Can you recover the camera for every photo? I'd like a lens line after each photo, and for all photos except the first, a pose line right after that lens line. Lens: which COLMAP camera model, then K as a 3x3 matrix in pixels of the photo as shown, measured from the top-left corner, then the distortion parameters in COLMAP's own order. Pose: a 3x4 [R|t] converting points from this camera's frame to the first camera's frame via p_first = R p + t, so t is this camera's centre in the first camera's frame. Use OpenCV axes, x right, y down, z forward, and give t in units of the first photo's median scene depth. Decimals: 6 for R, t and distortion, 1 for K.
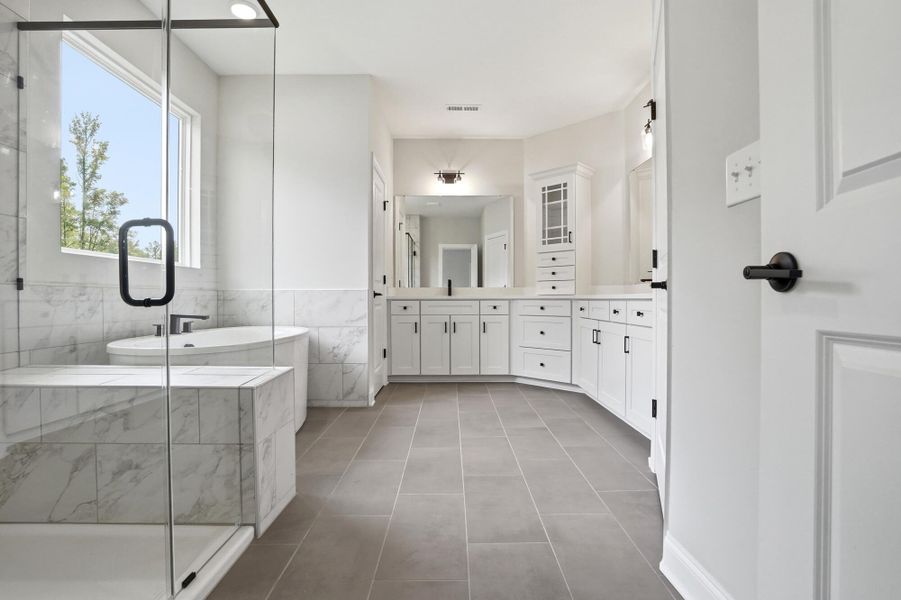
lens RADIAL K [[422.8, 0, 448.7], [0, 422.8, 309.0], [0, 0, 1]] dist [-0.041294, 0.013558]
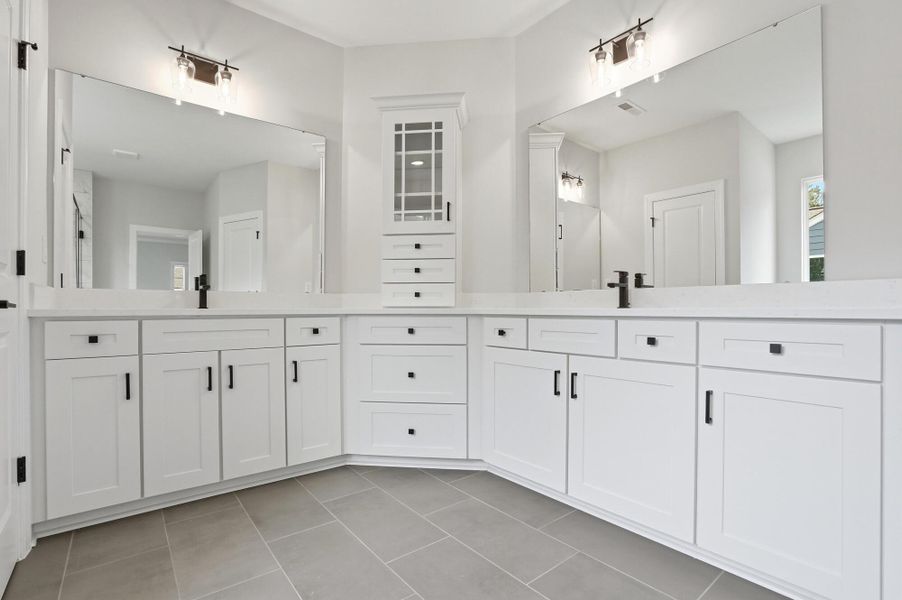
lens RADIAL K [[423.2, 0, 449.2], [0, 423.2, 309.0], [0, 0, 1]] dist [-0.041294, 0.013558]
pose [[0.781554, -0.001312, 0.623836, -0.084585], [0.016447, 0.999694, -0.018503, -0.018418], [-0.623620, 0.024722, 0.781336, 0.497161]]
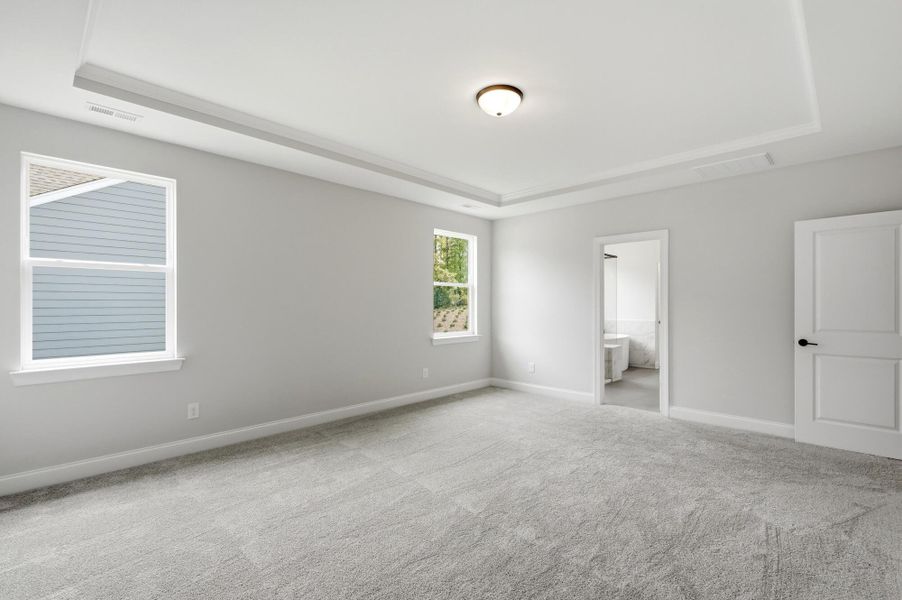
lens RADIAL K [[423.2, 0, 449.2], [0, 423.2, 309.0], [0, 0, 1]] dist [-0.041294, 0.013558]
pose [[0.718225, 0.006414, -0.695781, 0.631884], [-0.020243, 0.999727, -0.011681, -0.058330], [0.695516, 0.022474, 0.718159, -1.548808]]
